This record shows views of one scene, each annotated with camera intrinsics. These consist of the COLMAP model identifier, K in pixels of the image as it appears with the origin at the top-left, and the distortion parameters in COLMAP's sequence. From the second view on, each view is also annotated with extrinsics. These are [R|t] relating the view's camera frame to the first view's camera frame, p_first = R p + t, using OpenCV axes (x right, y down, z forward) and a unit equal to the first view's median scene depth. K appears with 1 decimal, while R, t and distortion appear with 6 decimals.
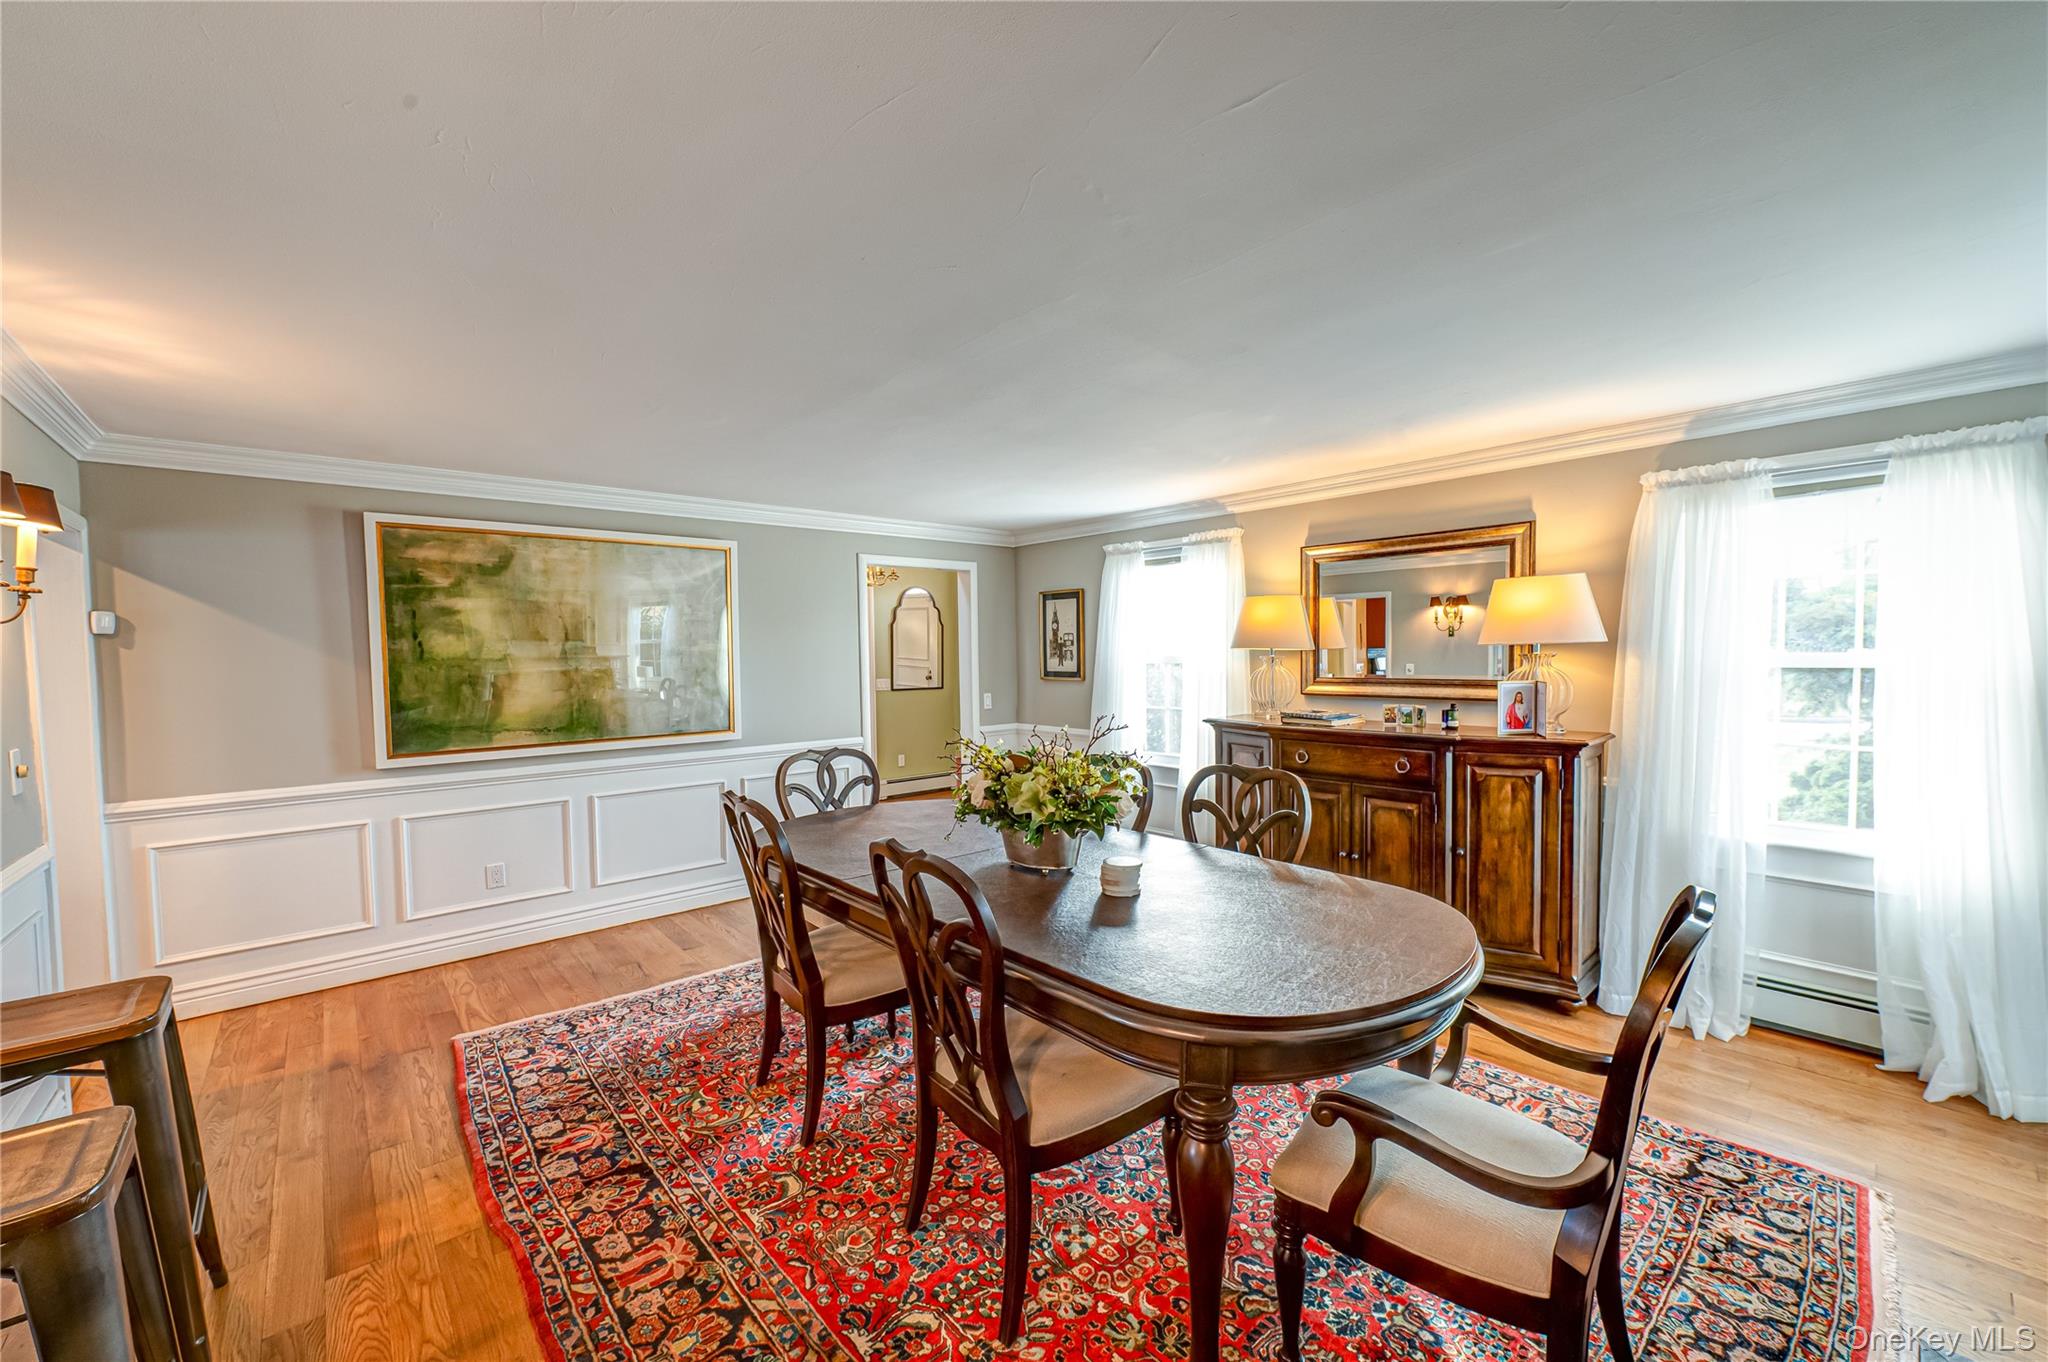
lens RADIAL K [[802.8, 0, 1027.1], [0, 802.8, 684.2], [0, 0, 1]] dist [-0.005583, -0.001188]
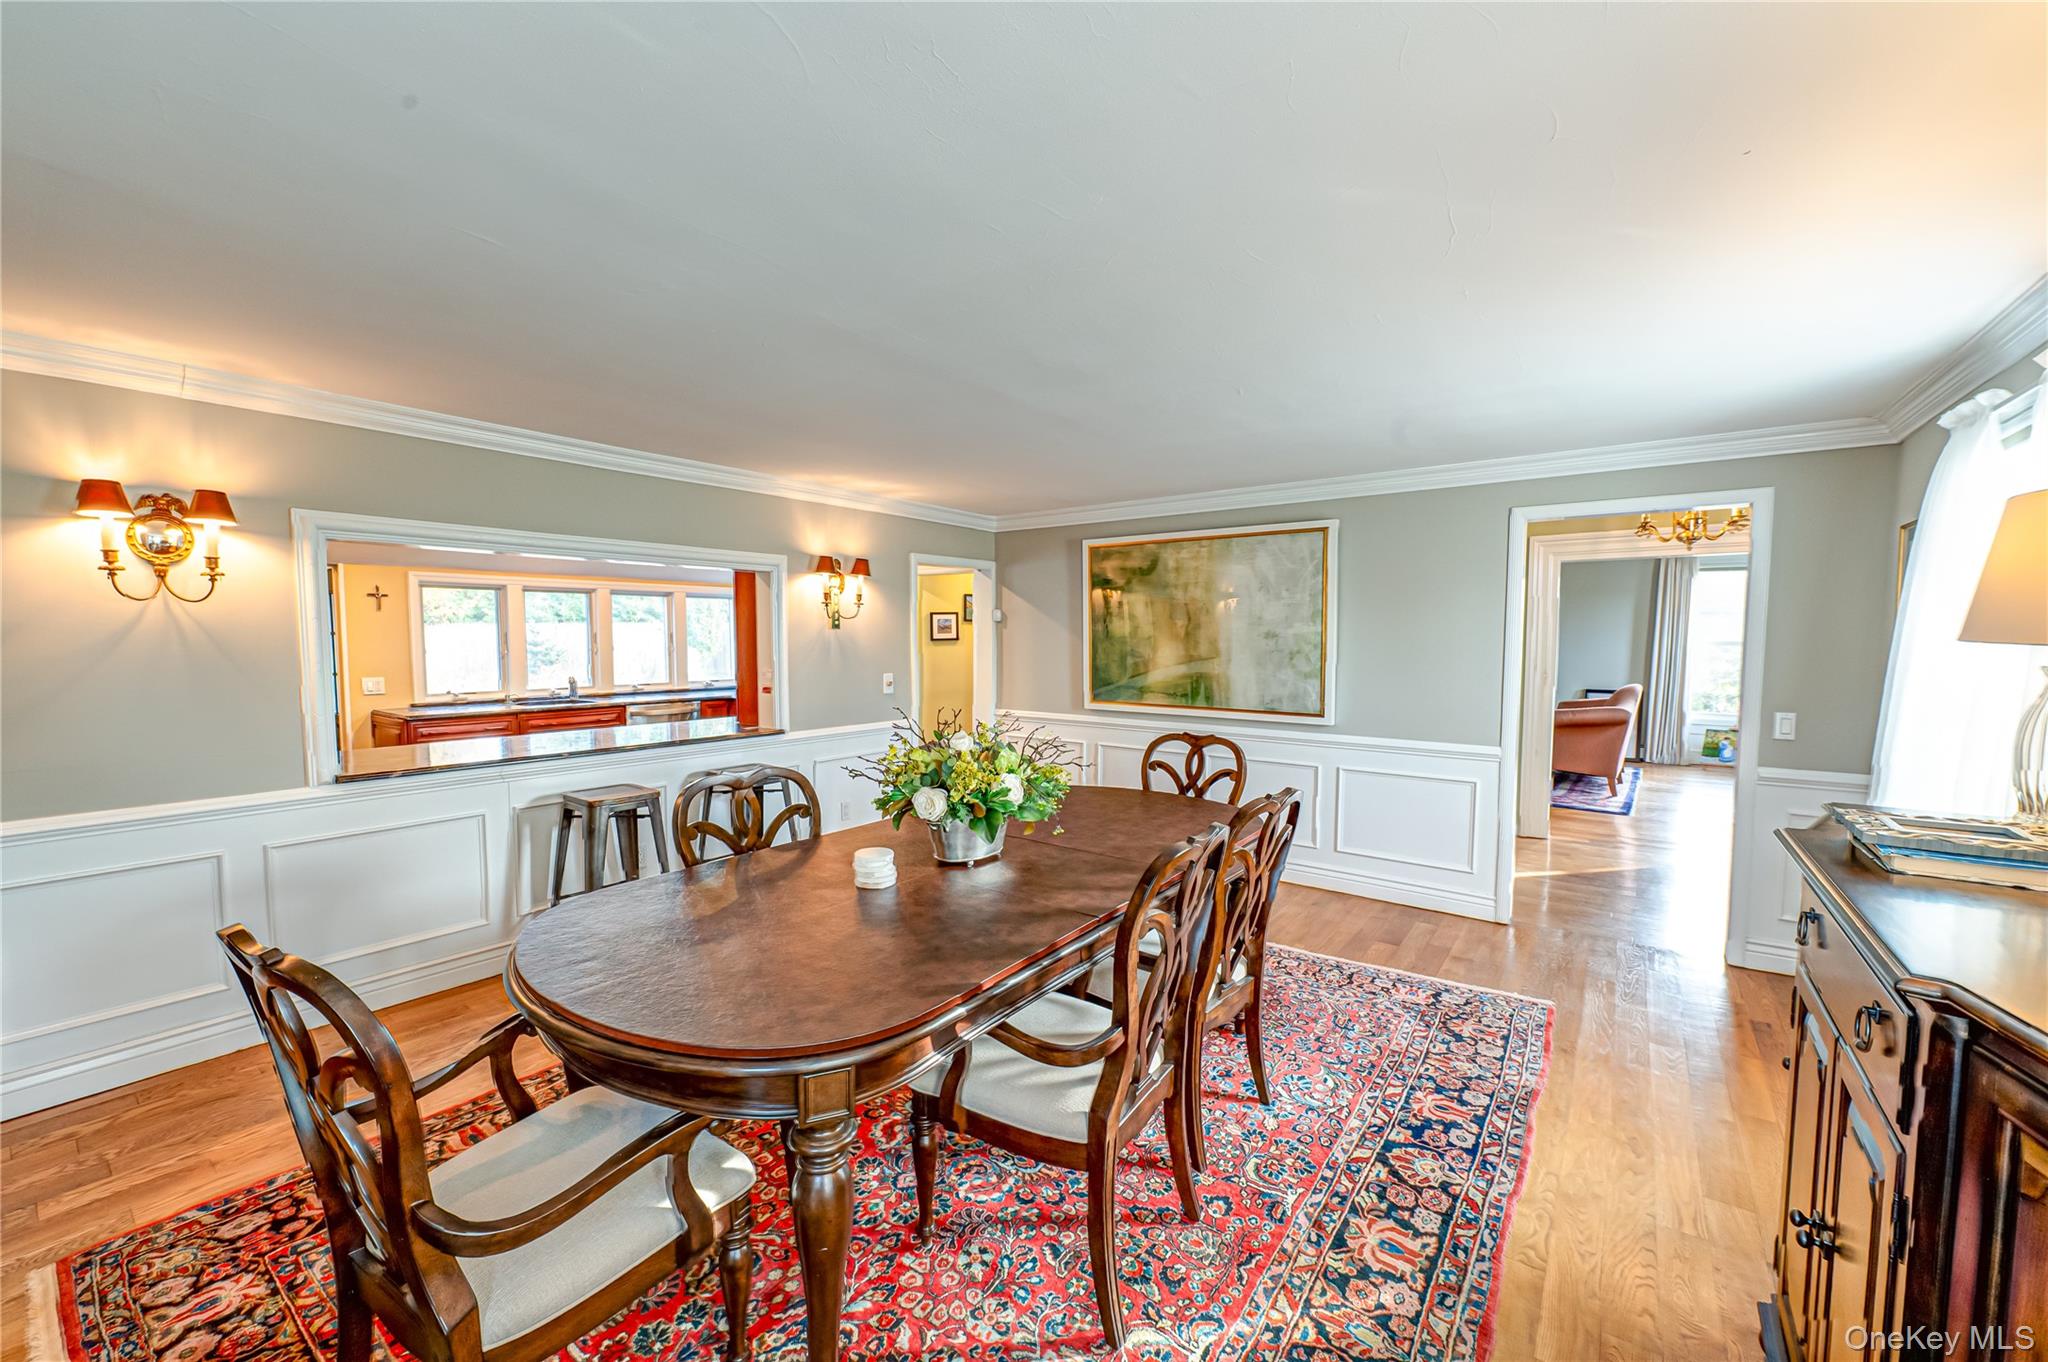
lens RADIAL K [[802.8, 0, 1026.9], [0, 802.8, 686.2], [0, 0, 1]] dist [-0.005583, -0.001188]
pose [[0.199126, 0.075071, -0.977094, 0.646495], [-0.046195, 0.996672, 0.067161, -0.033899], [0.978884, 0.031763, 0.201931, 0.570148]]
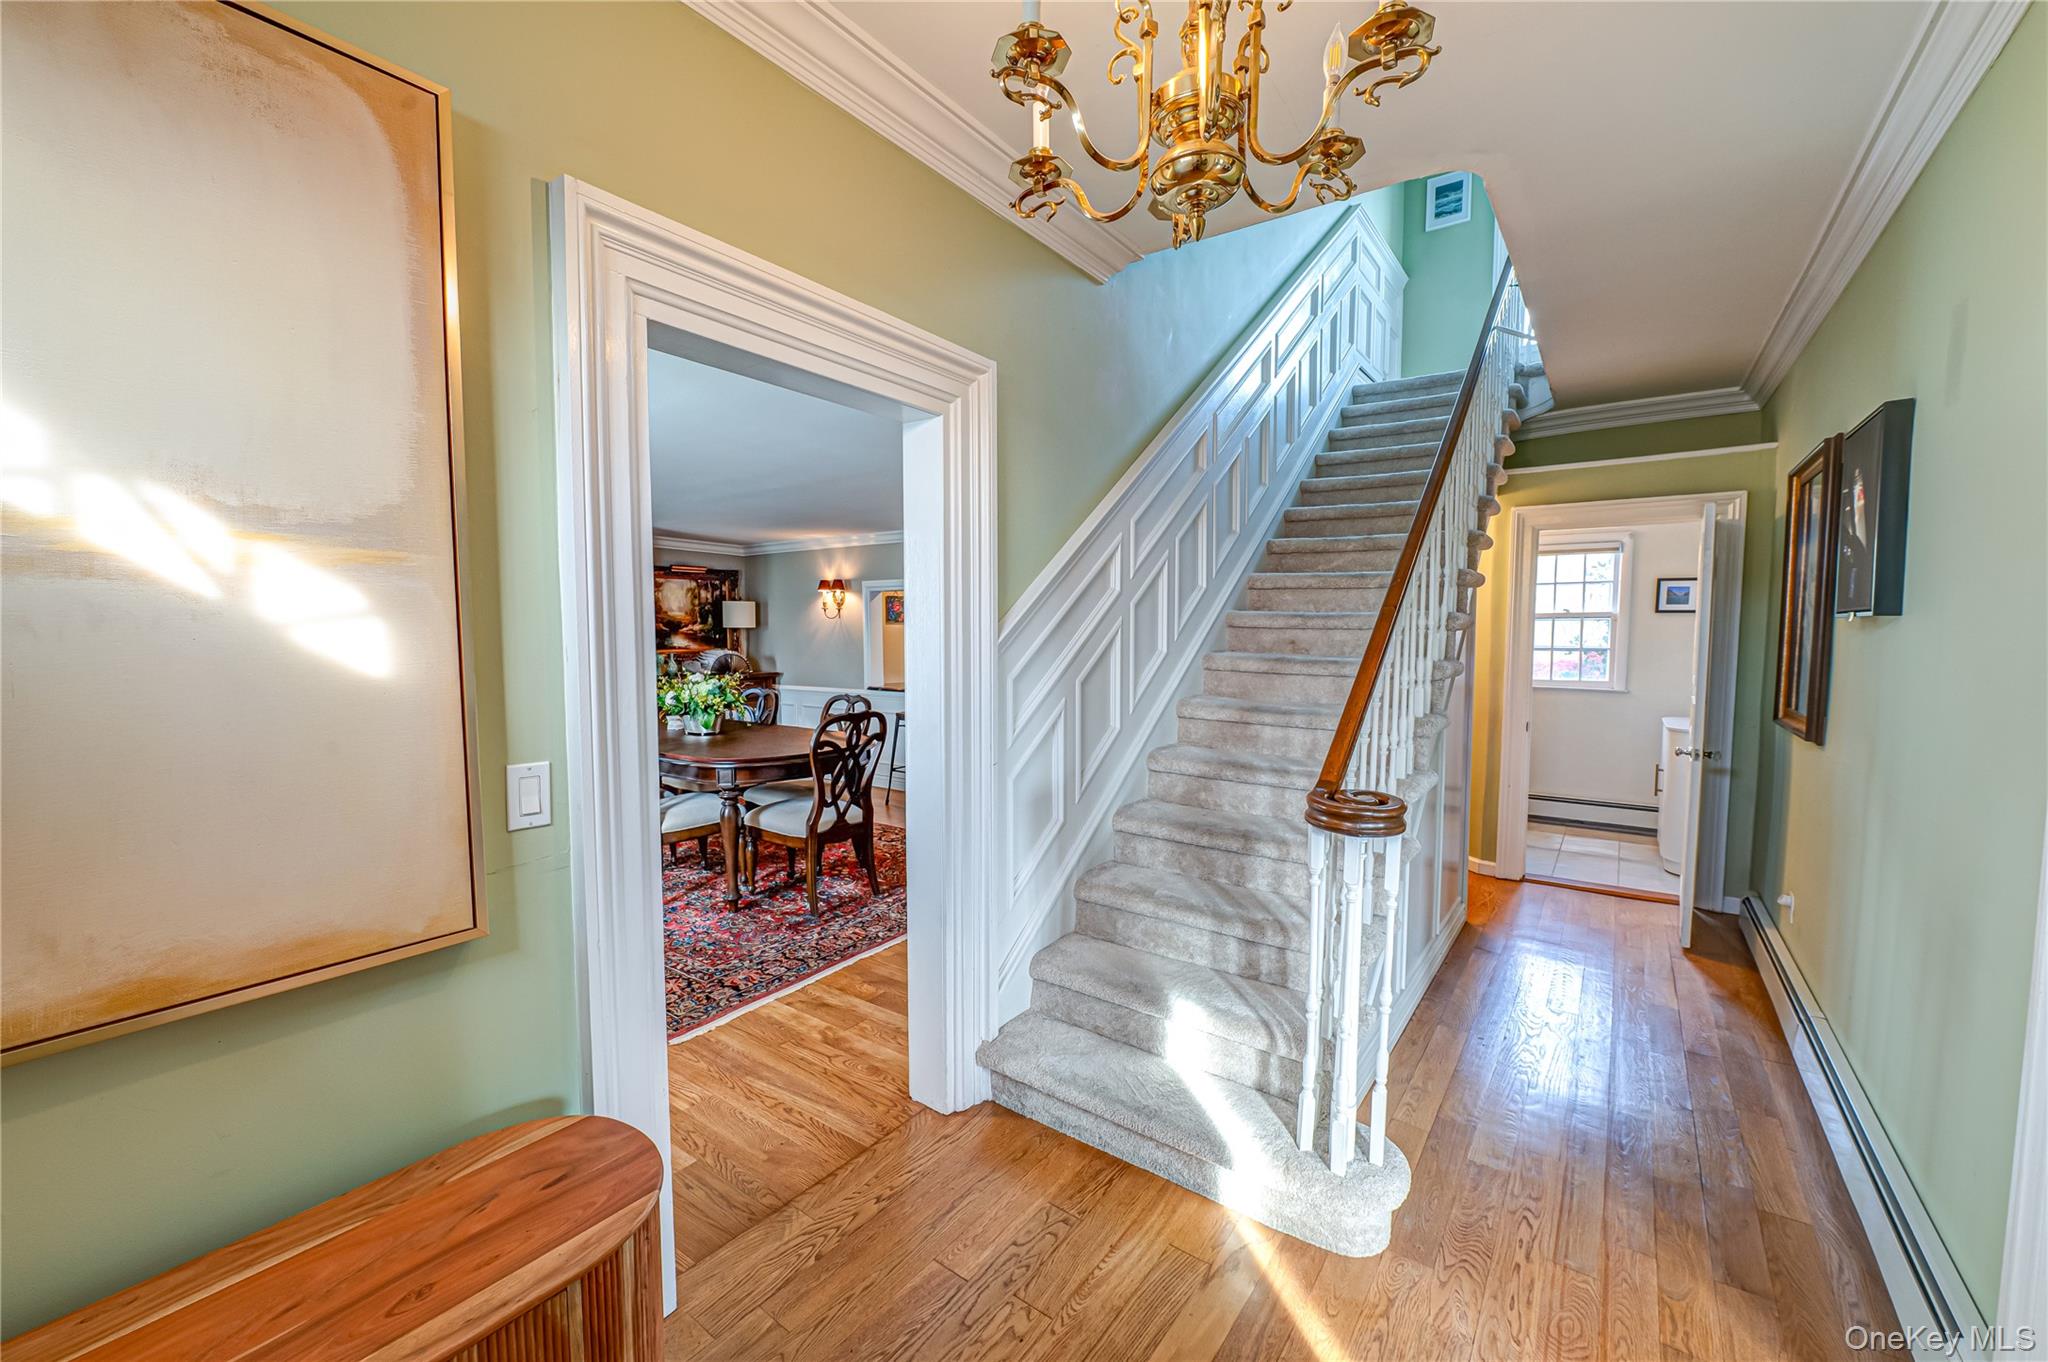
lens RADIAL K [[802.8, 0, 1026.1], [0, 802.8, 683.9], [0, 0, 1]] dist [-0.005583, -0.001188]
pose [[-0.977997, 0.025368, -0.207072, -0.245977], [0.003298, 0.994335, 0.106241, -0.077405], [0.208594, 0.103221, -0.972540, 2.095874]]
